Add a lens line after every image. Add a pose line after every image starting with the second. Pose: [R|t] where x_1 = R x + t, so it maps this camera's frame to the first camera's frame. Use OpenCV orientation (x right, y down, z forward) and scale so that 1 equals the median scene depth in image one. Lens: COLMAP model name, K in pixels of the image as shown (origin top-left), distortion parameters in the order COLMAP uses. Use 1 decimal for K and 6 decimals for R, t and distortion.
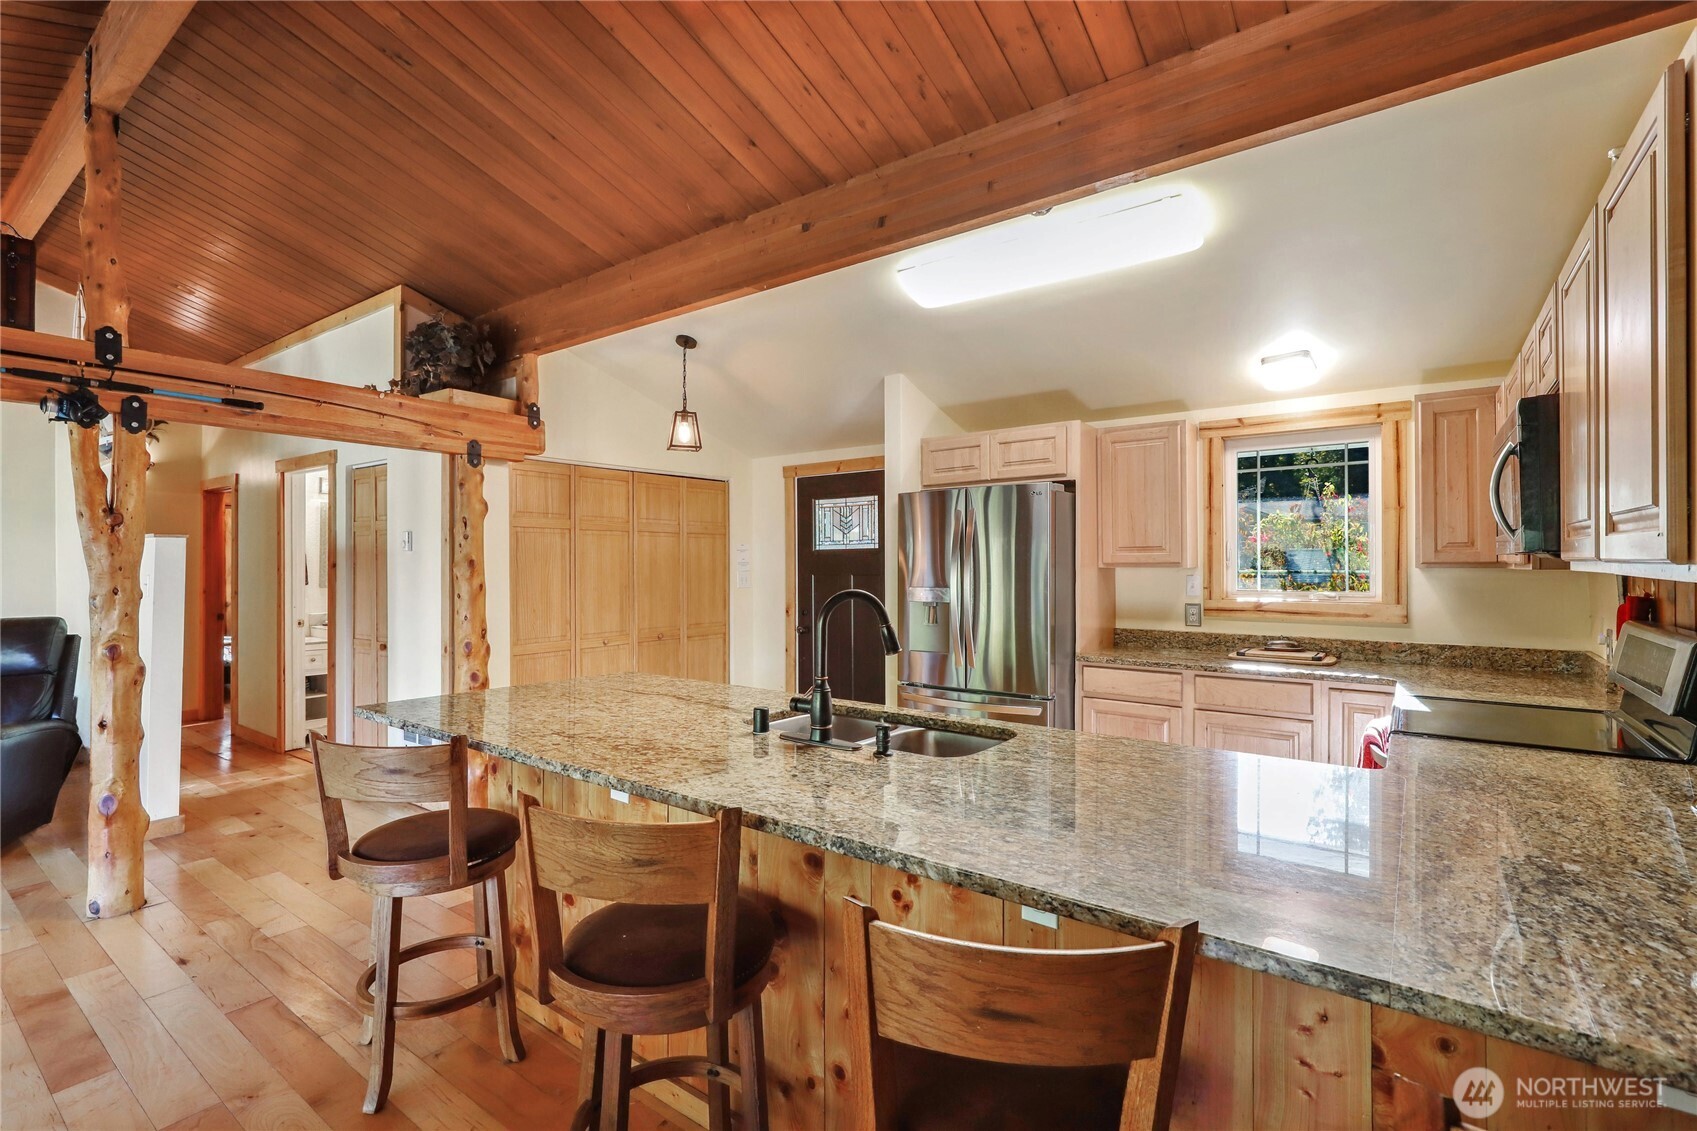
lens RADIAL K [[766.6, 0, 847.4], [0, 766.6, 563.0], [0, 0, 1]] dist [-0.001093, -0.000543]
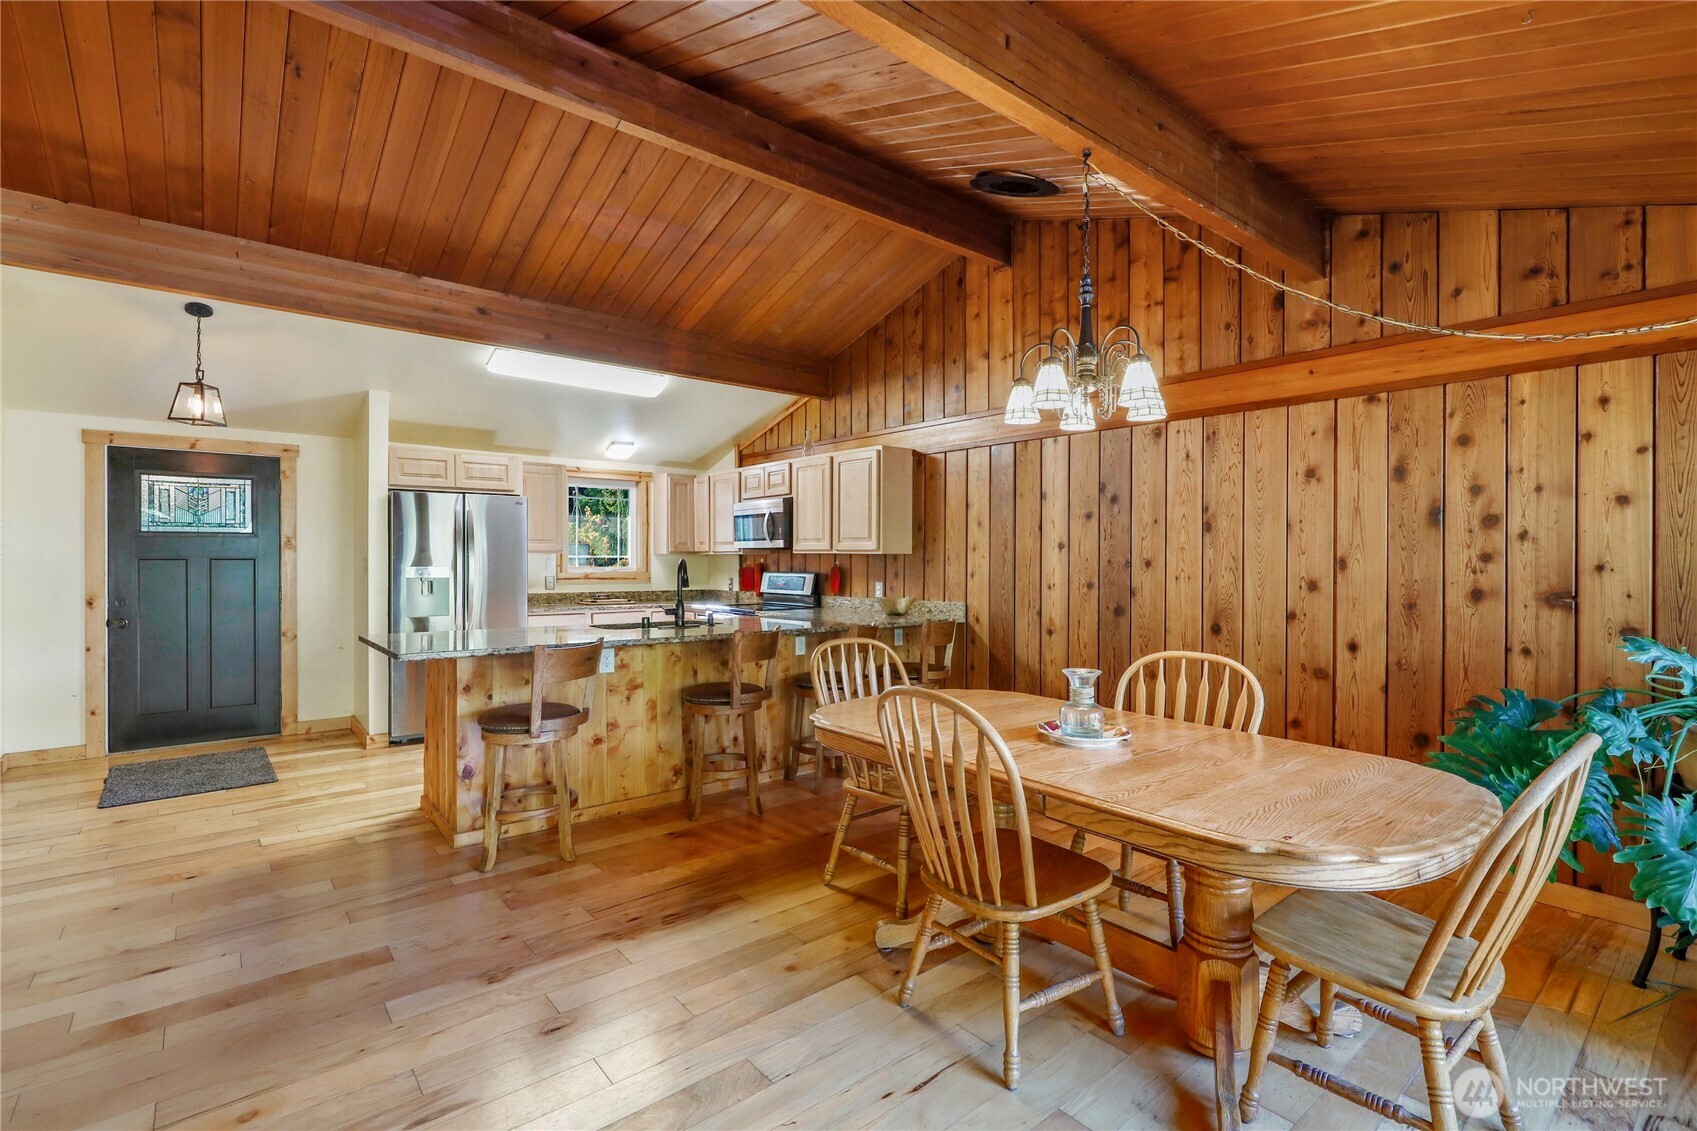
lens RADIAL K [[766.6, 0, 850.5], [0, 766.6, 555.8], [0, 0, 1]] dist [-0.001093, -0.000543]
pose [[0.237206, 0.006674, 0.971436, -1.033724], [-0.005074, 0.999971, -0.005631, 0.018239], [-0.971446, -0.003593, 0.237233, -0.007443]]
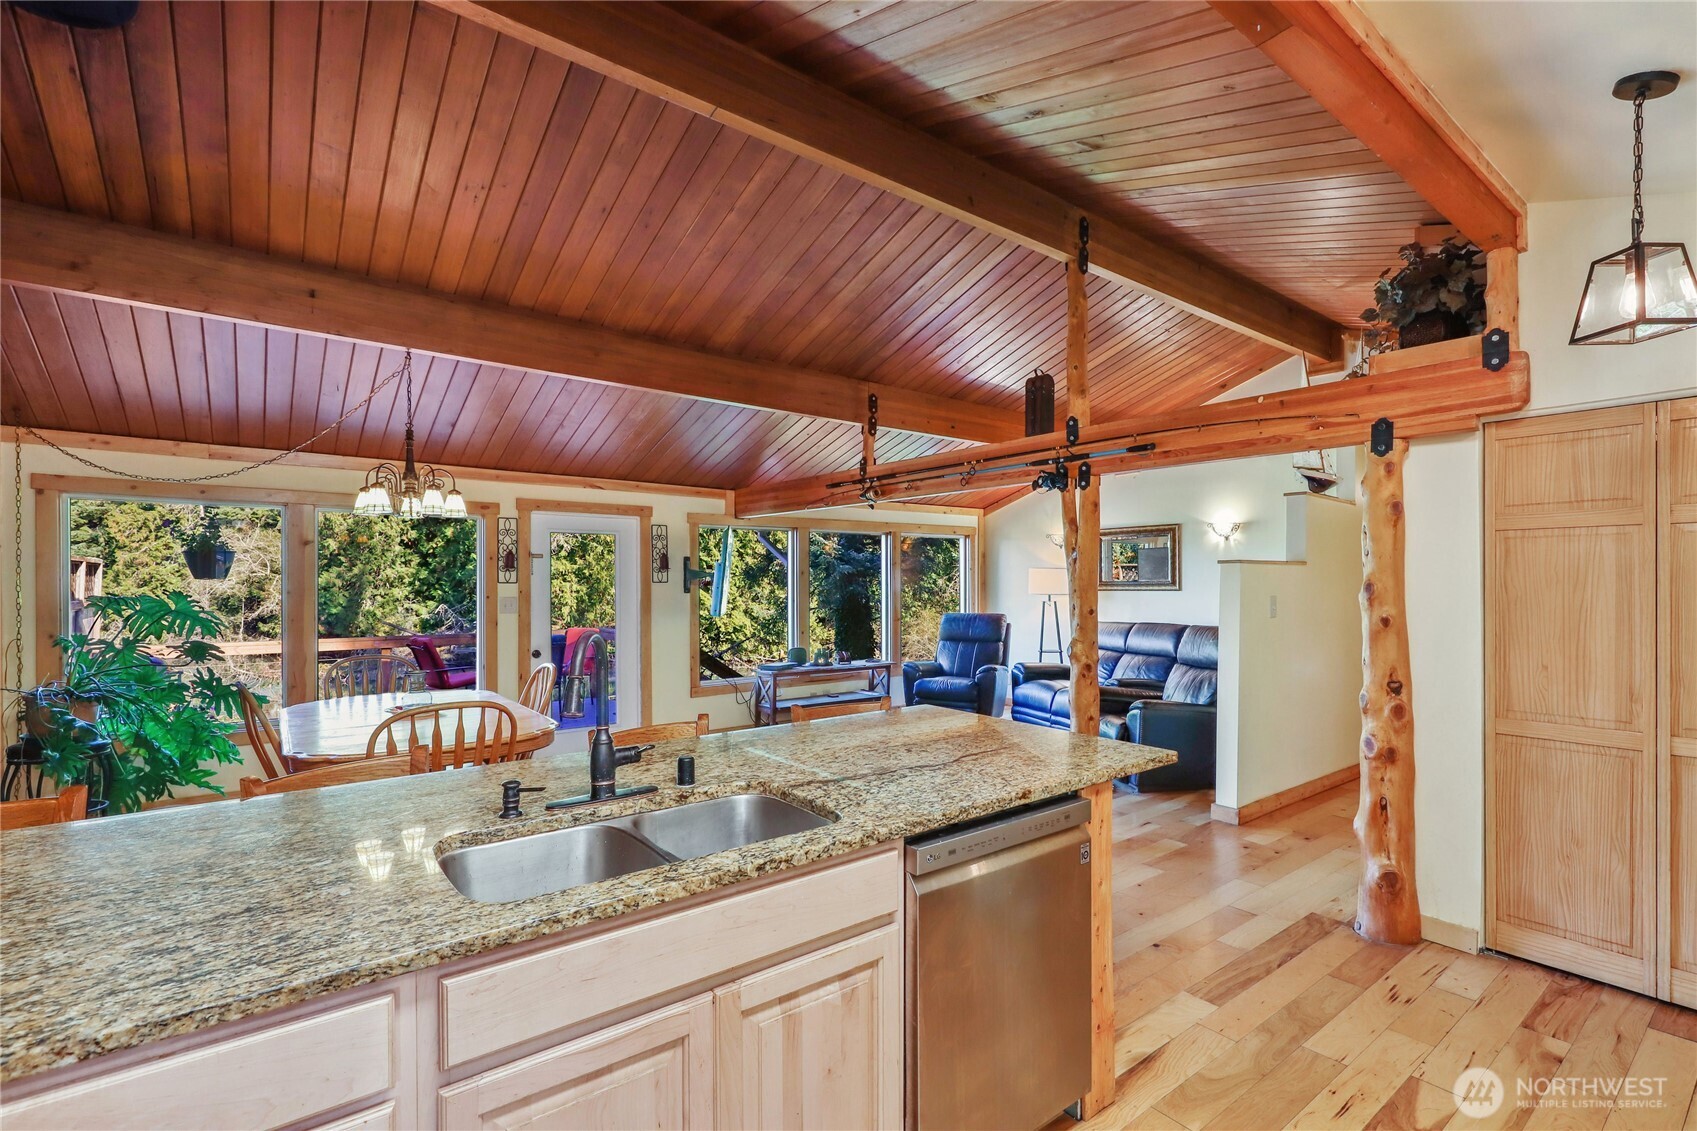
lens RADIAL K [[766.6, 0, 849.7], [0, 766.6, 580.2], [0, 0, 1]] dist [-0.001093, -0.000543]
pose [[-0.275588, 0.000323, -0.961276, 0.367910], [0.003237, 0.999995, -0.000592, -0.008889], [0.961270, -0.003275, -0.275587, 0.755783]]
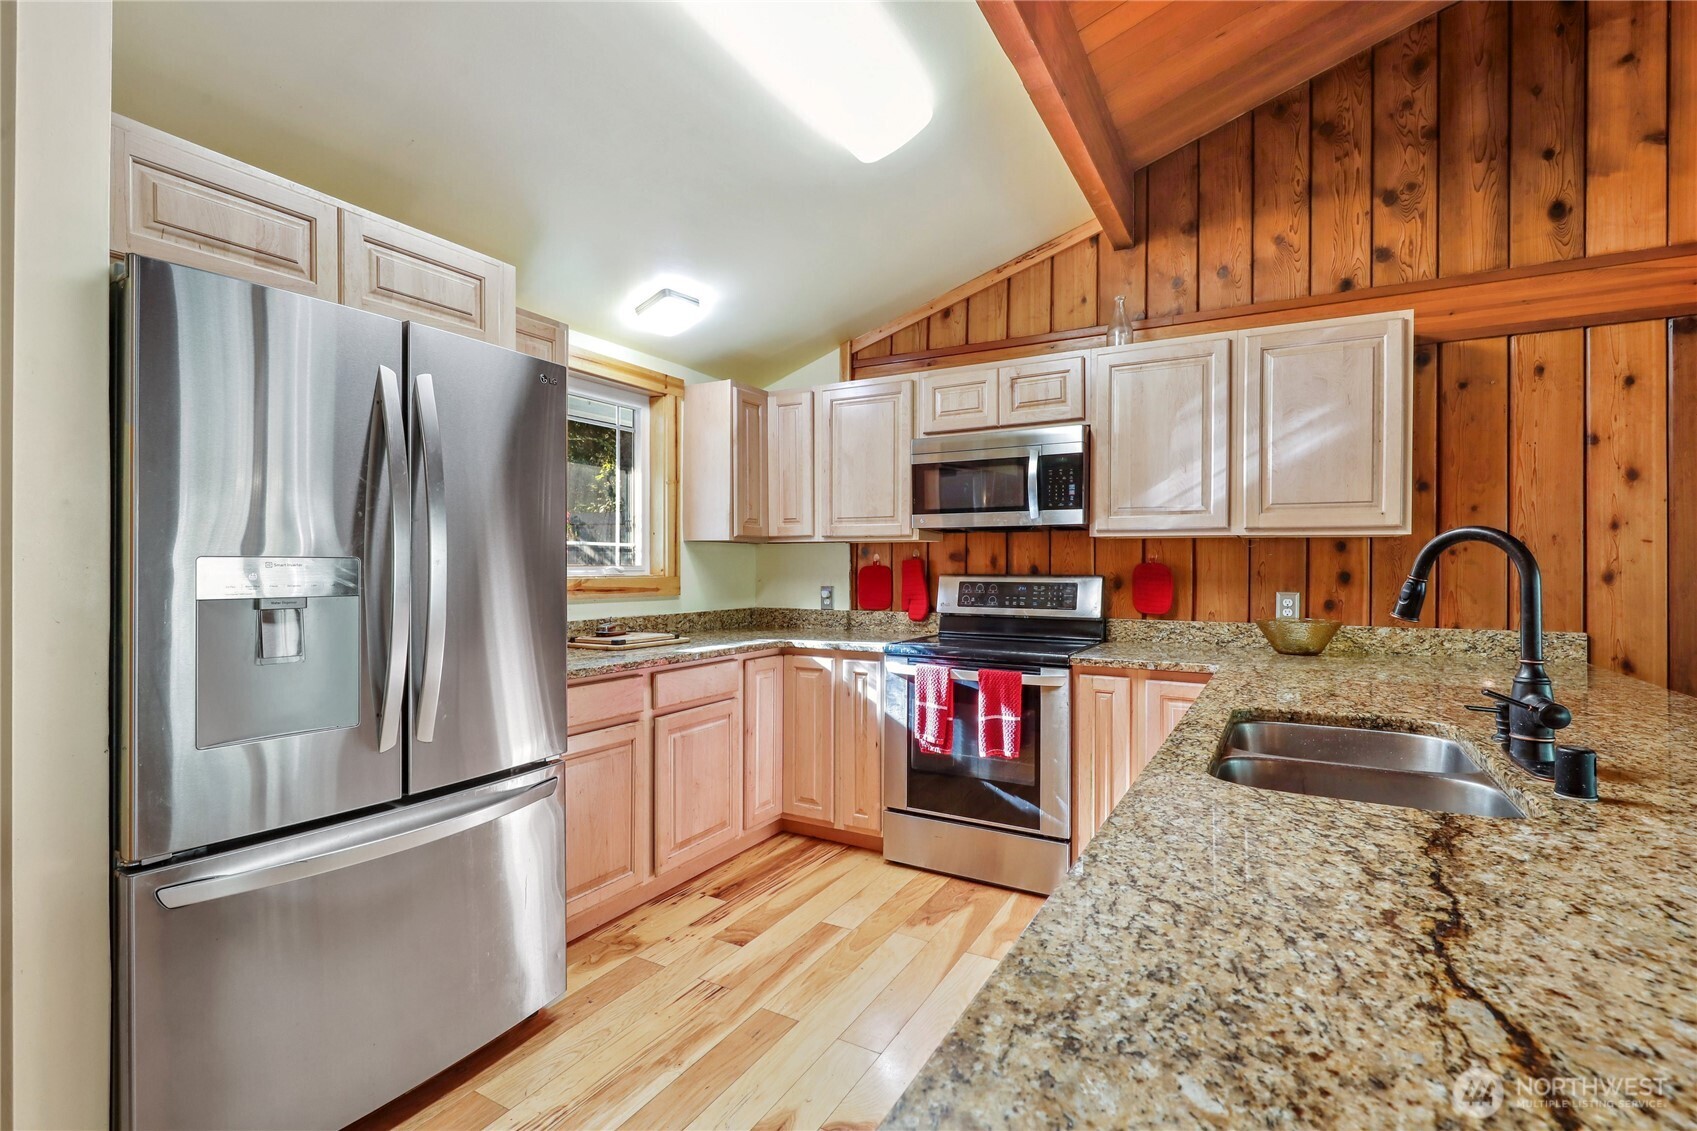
lens RADIAL K [[766.6, 0, 850.6], [0, 766.6, 561.9], [0, 0, 1]] dist [-0.001093, -0.000543]
pose [[-0.117321, 0.006565, 0.993072, -0.295590], [-0.005629, 0.999958, -0.007276, 0.037666], [-0.993078, -0.006443, -0.117279, 0.812397]]
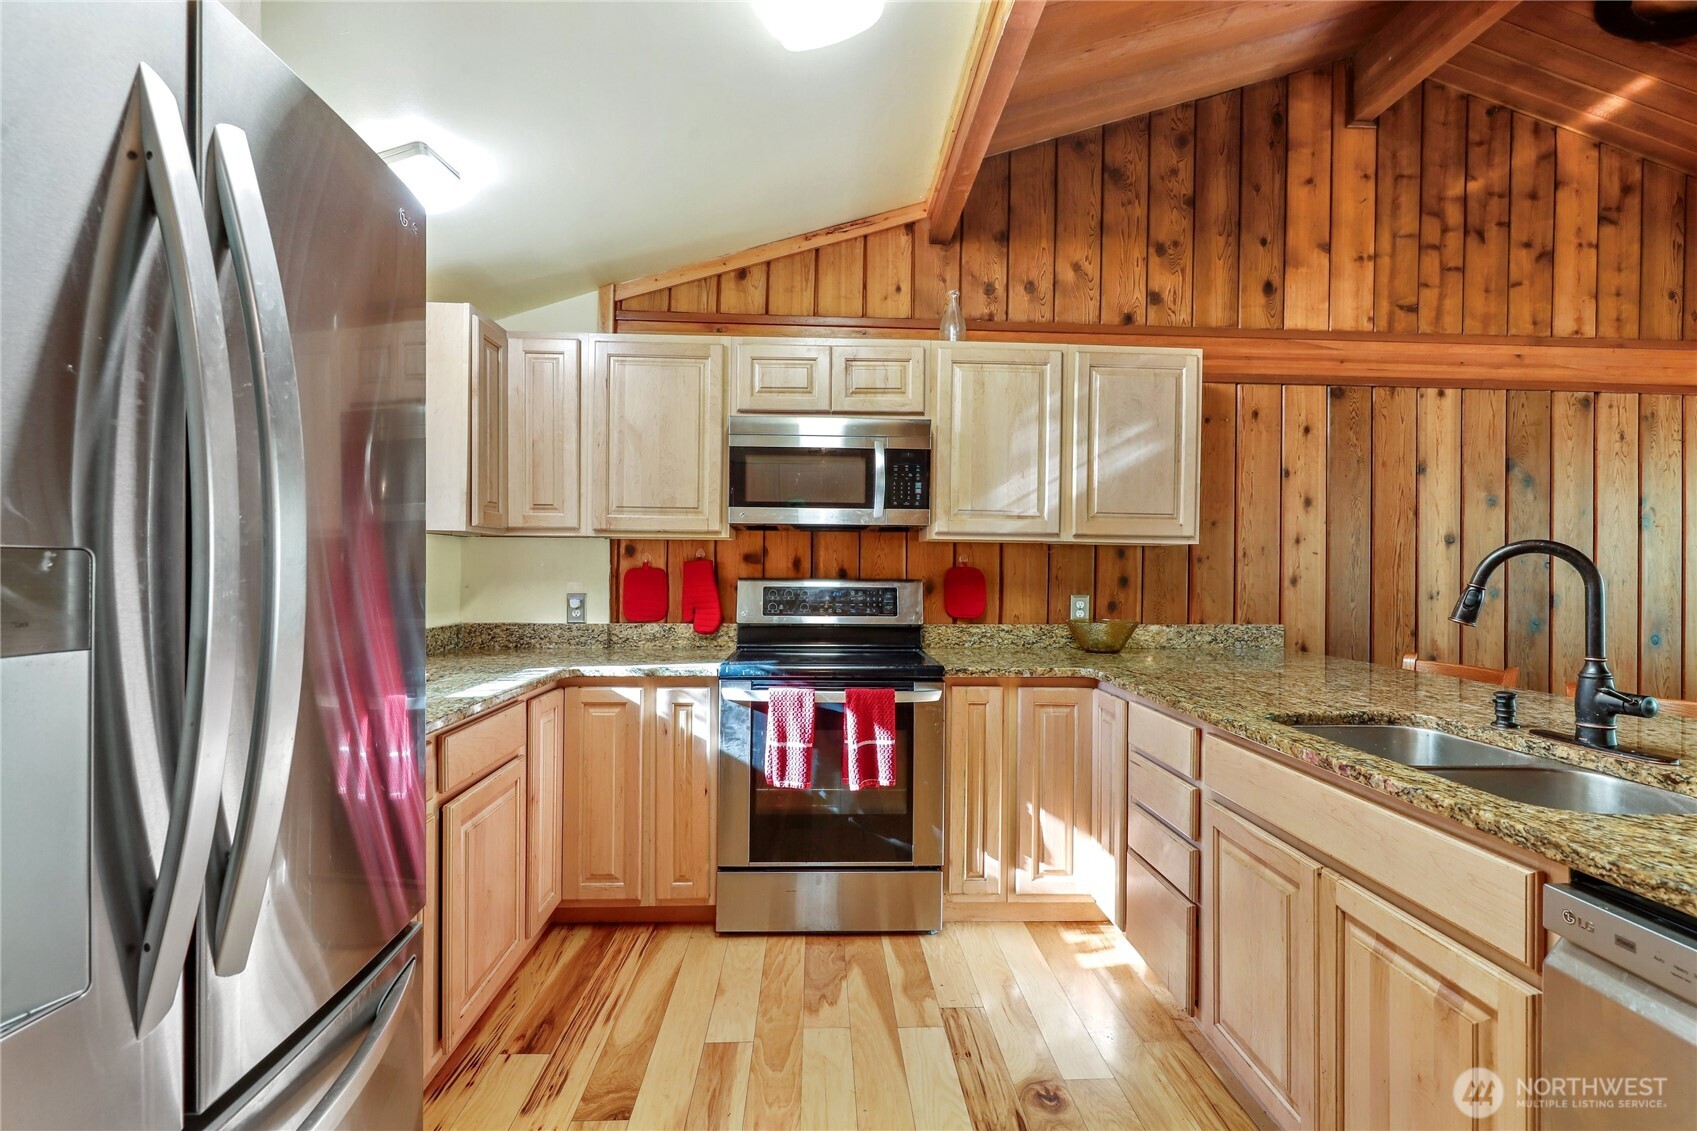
lens RADIAL K [[766.6, 0, 851.8], [0, 766.6, 567.7], [0, 0, 1]] dist [-0.001093, -0.000543]
pose [[-0.624225, -0.002957, 0.781239, -0.079421], [-0.010154, 0.999939, -0.004328, 0.036574], [-0.781178, -0.010634, -0.624217, 0.998121]]
